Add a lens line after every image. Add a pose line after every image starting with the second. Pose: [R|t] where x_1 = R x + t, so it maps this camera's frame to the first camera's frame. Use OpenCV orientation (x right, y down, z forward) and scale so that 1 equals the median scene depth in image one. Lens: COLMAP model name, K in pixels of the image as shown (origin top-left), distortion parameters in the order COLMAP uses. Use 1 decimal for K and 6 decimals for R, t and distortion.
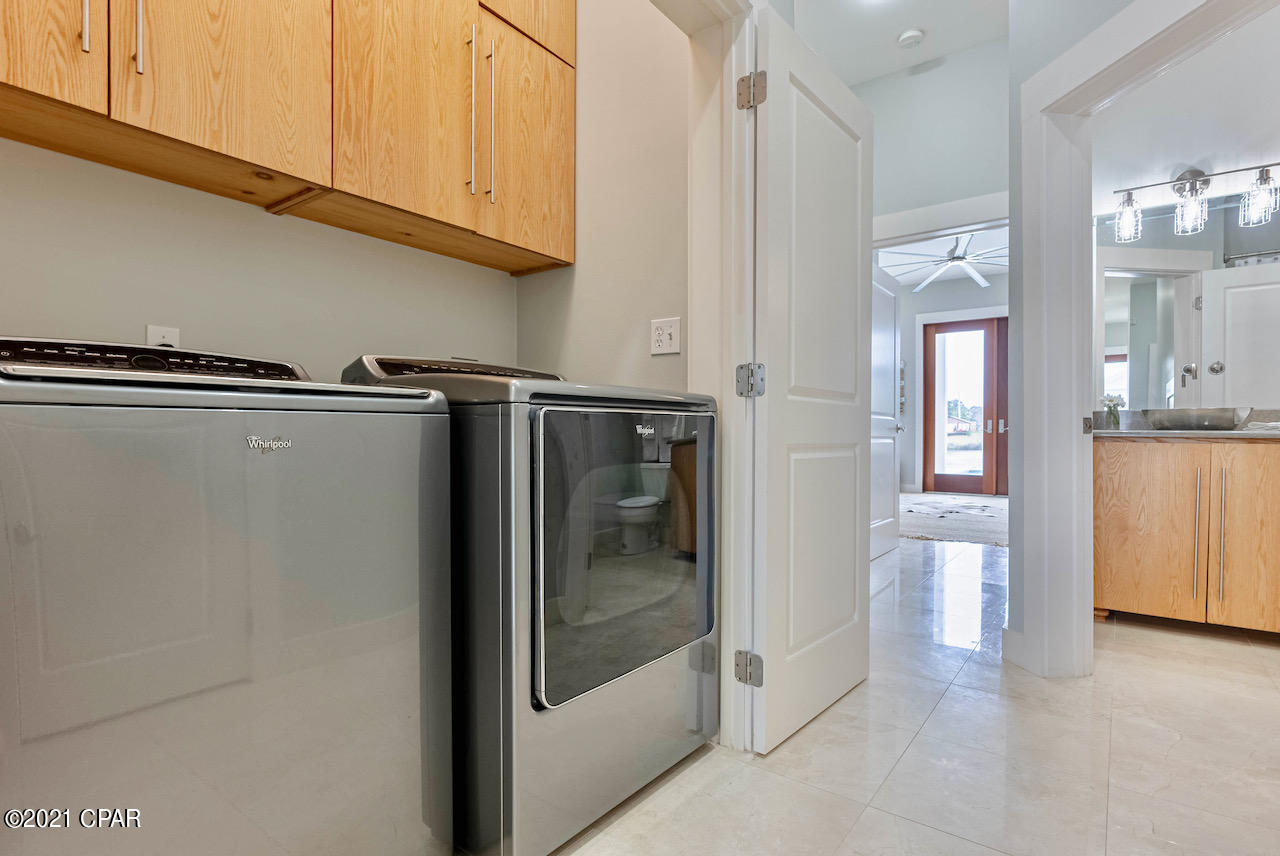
lens RADIAL K [[652.3, 0, 640.2], [0, 652.3, 446.1], [0, 0, 1]] dist [0.000716, 0.000416]
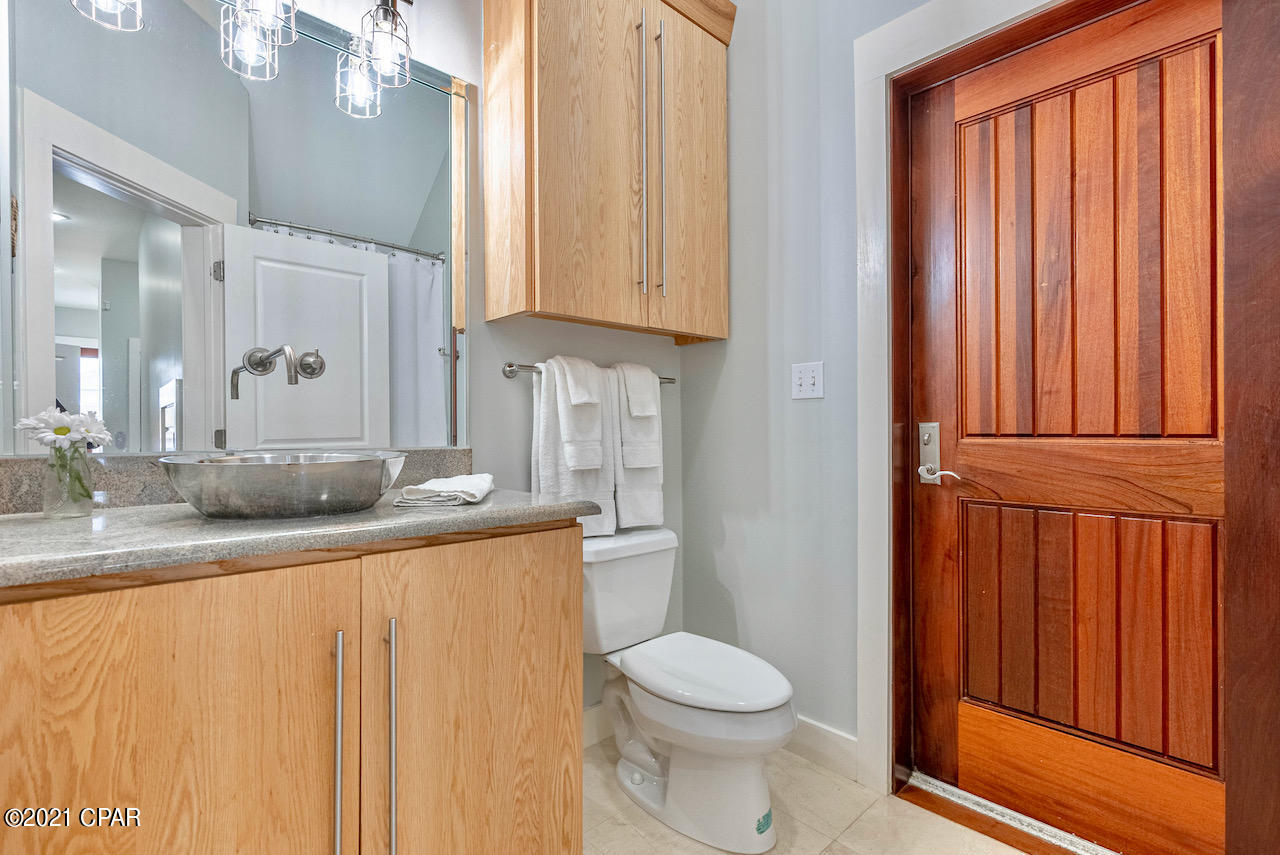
lens RADIAL K [[584.5, 0, 640.0], [0, 584.5, 427.5], [0, 0, 1]] dist [-0.001255, -0.000054]
pose [[0.180910, 0.000826, 0.983499, 0.529978], [0.026877, 0.999622, -0.005783, -0.067309], [-0.983132, 0.027480, 0.180820, 0.721784]]
